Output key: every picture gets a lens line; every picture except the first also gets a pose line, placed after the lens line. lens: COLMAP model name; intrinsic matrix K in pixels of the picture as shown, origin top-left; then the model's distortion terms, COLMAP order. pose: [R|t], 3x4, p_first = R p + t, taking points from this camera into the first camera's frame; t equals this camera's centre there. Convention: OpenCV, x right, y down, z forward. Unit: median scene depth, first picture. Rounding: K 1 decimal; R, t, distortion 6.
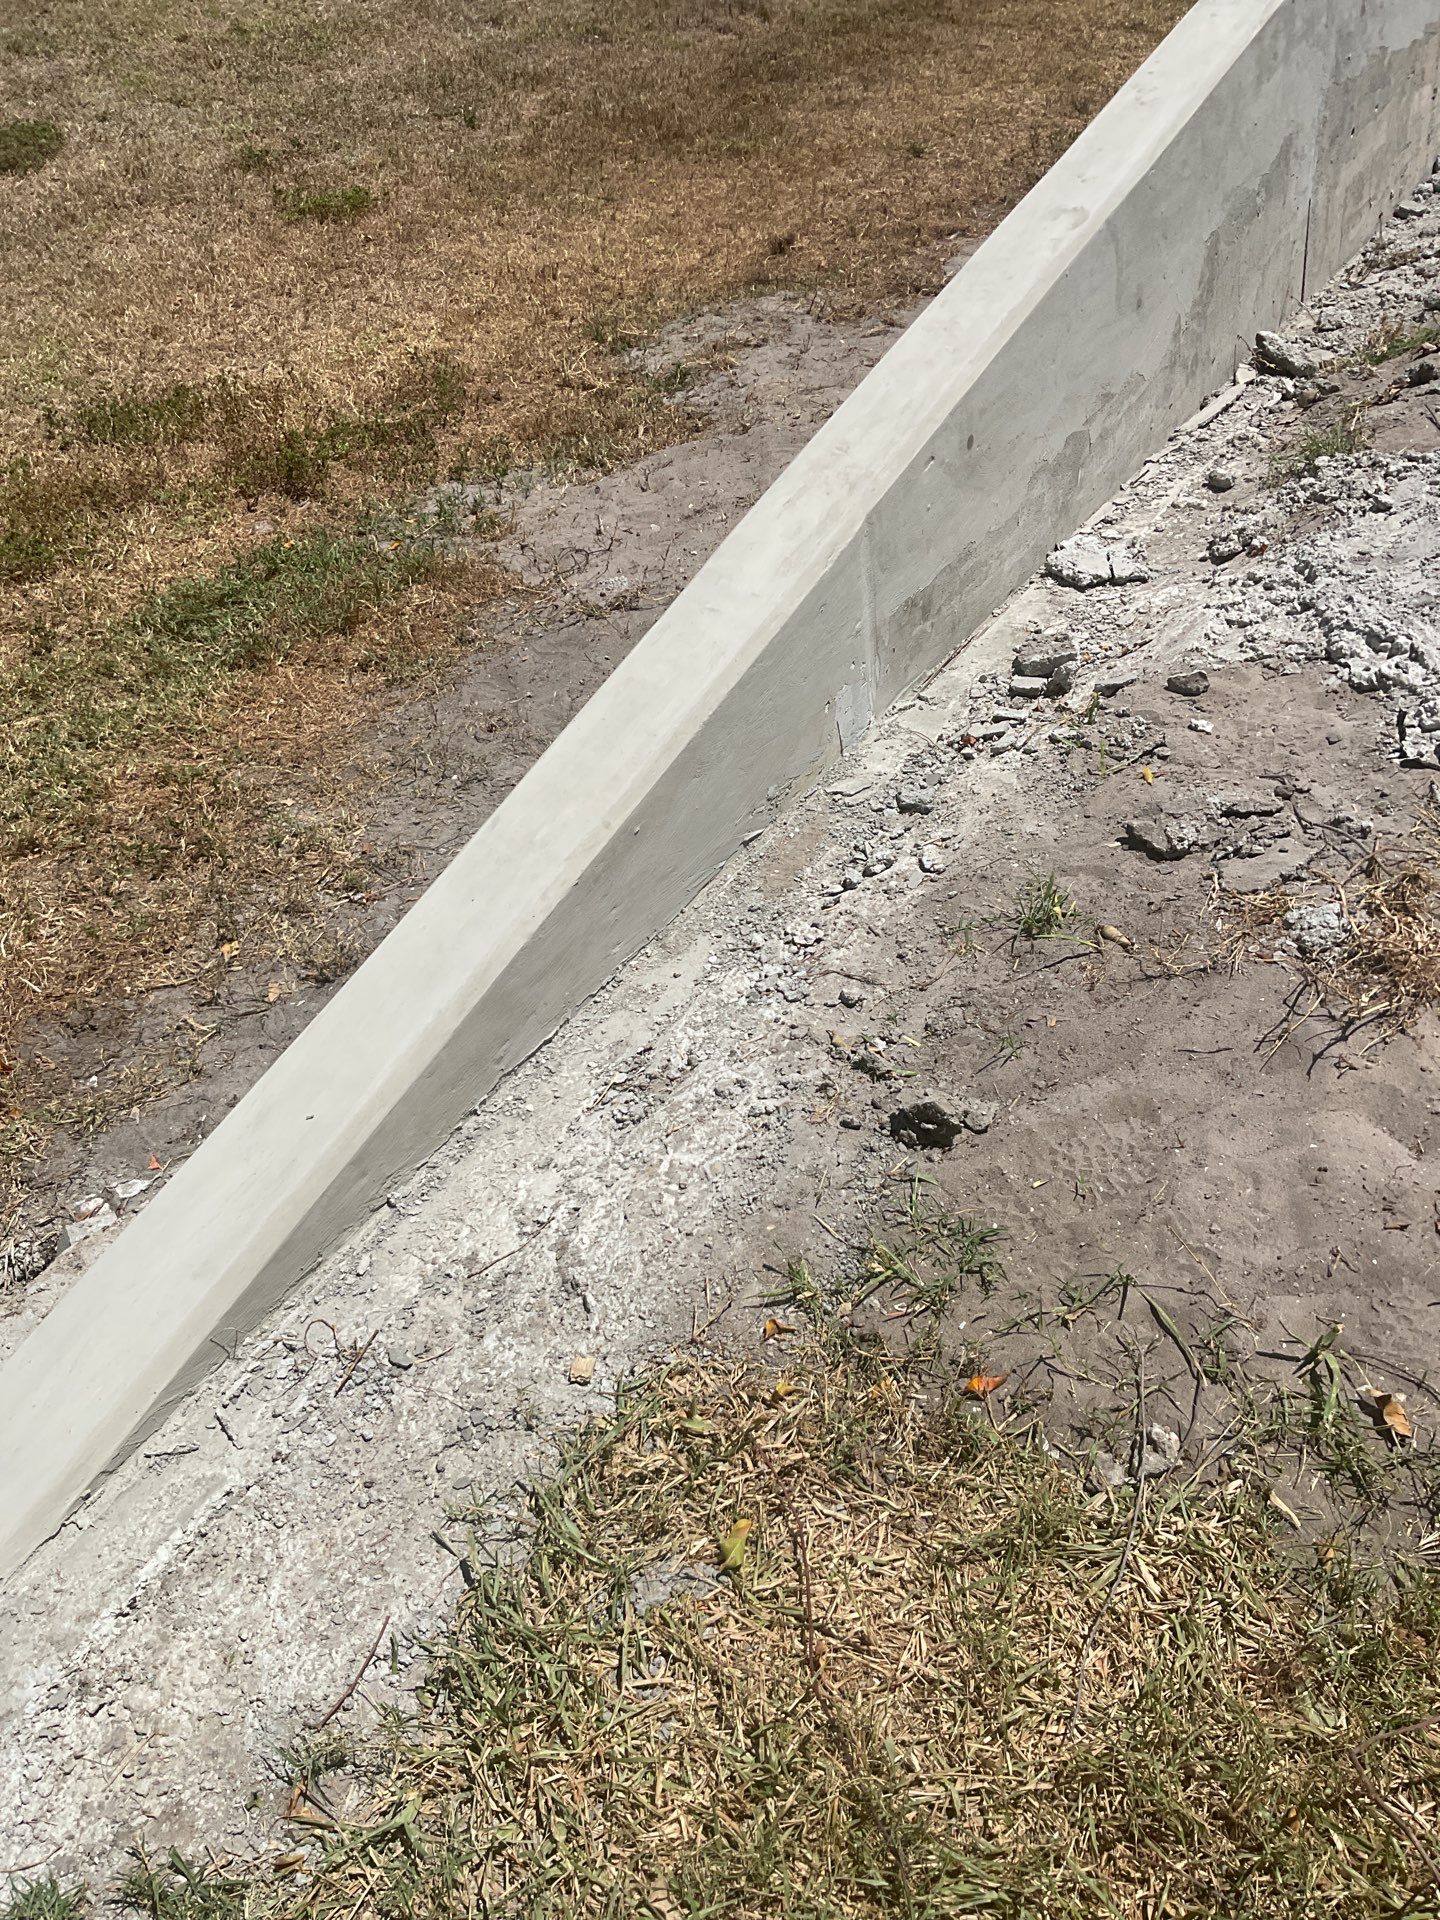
lens RADIAL K [[1540.8, 0, 720.5], [0, 1540.8, 974.4], [0, 0, 1]] dist [0.020030, -0.037116]
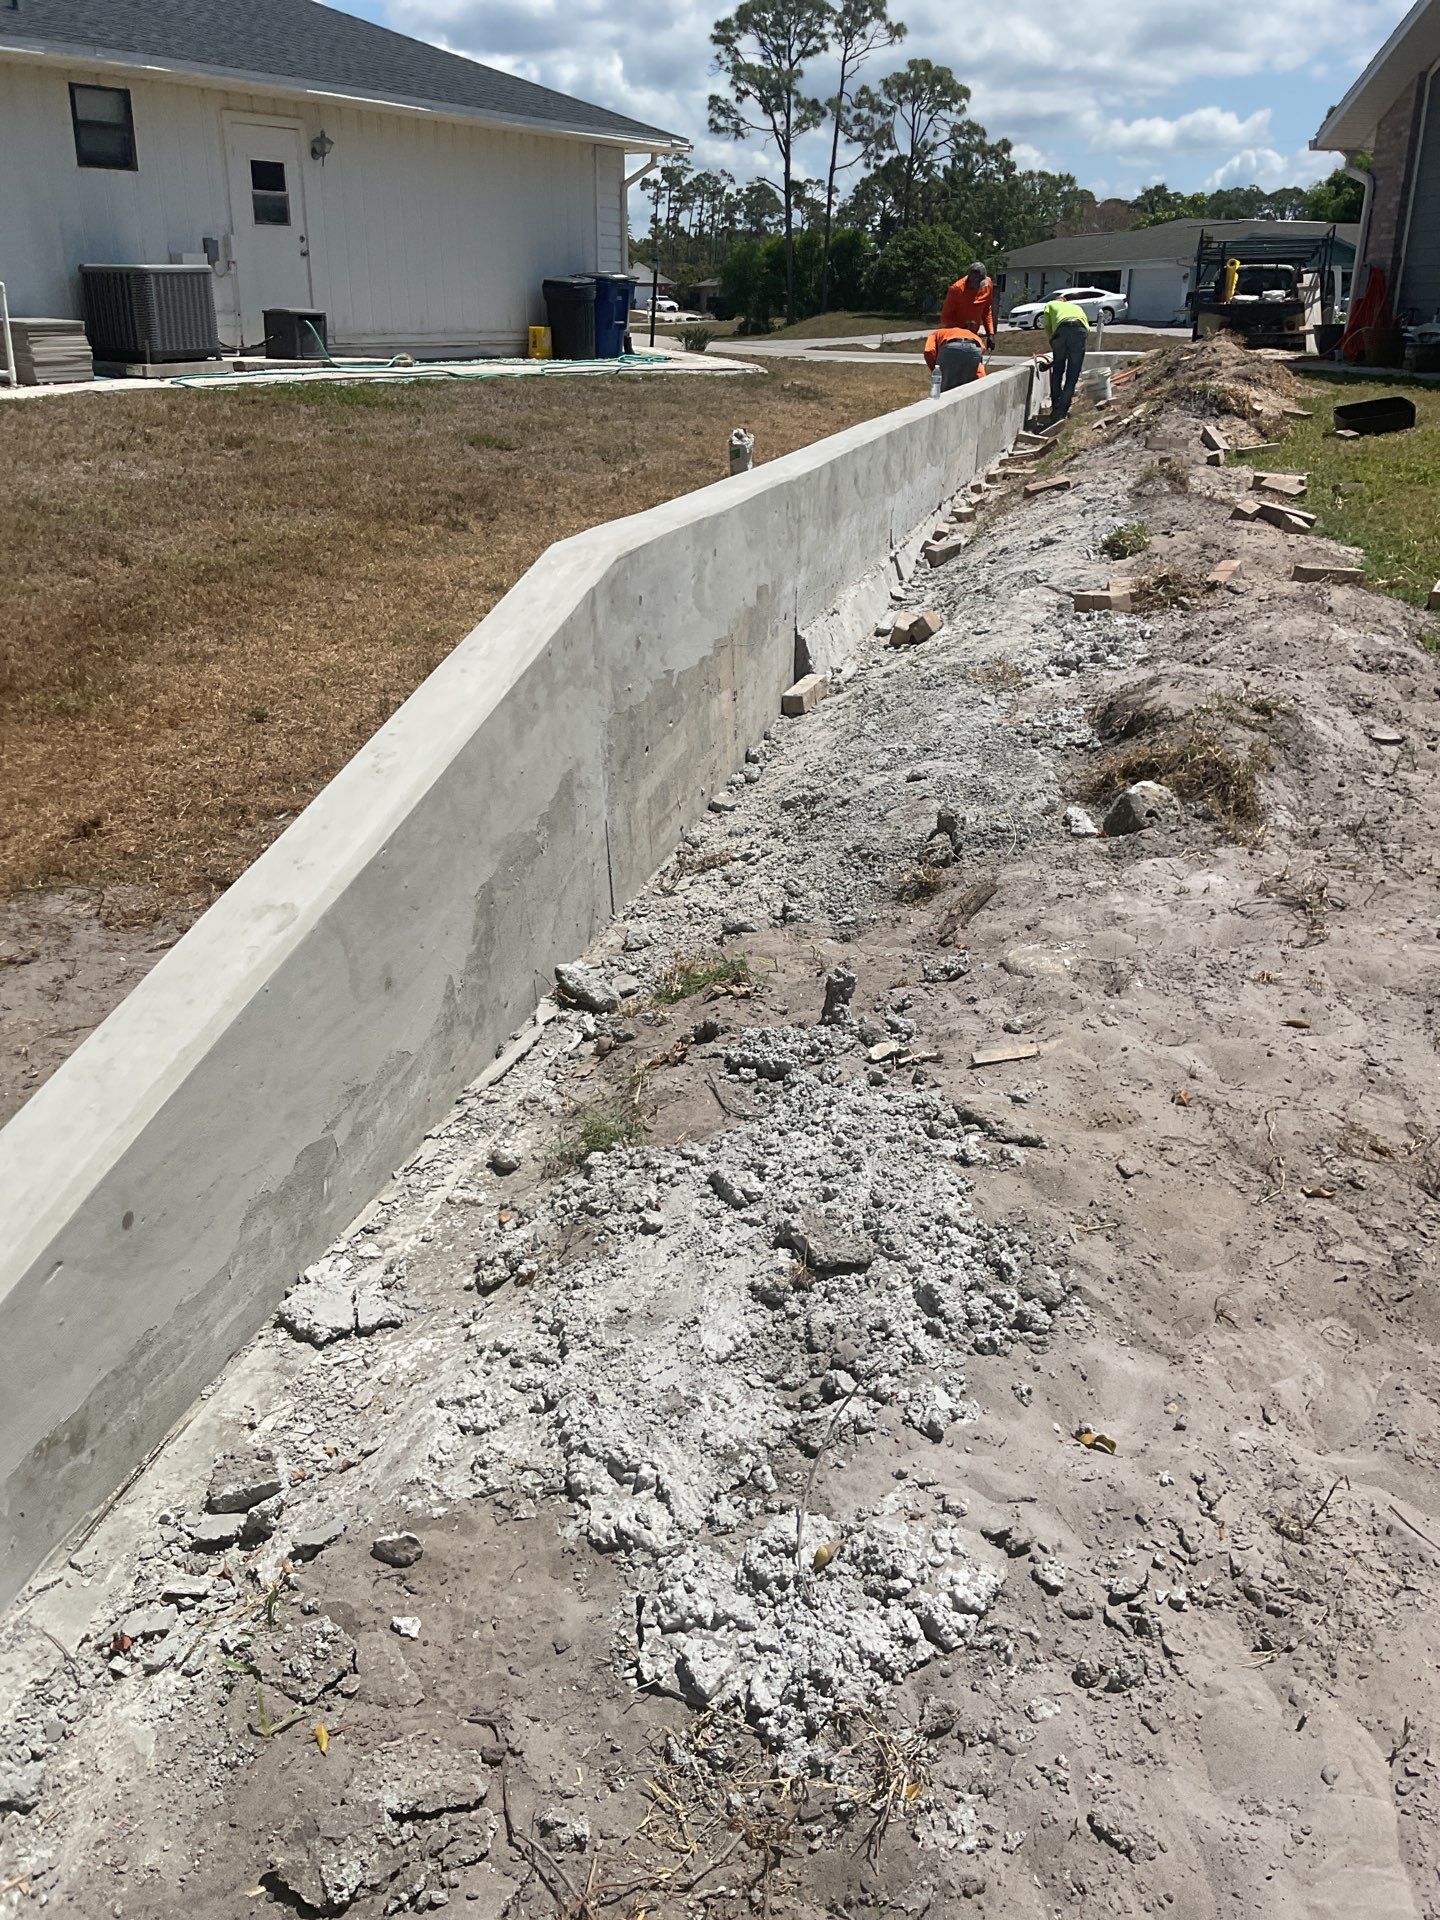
lens RADIAL K [[1540.8, 0, 725.7], [0, 1540.8, 972.2], [0, 0, 1]] dist [0.020030, -0.037116]
pose [[0.948315, -0.042209, 0.314512, 0.186994], [0.123343, 0.962210, -0.242771, -0.212434], [-0.292380, 0.269016, 0.917684, 0.131809]]
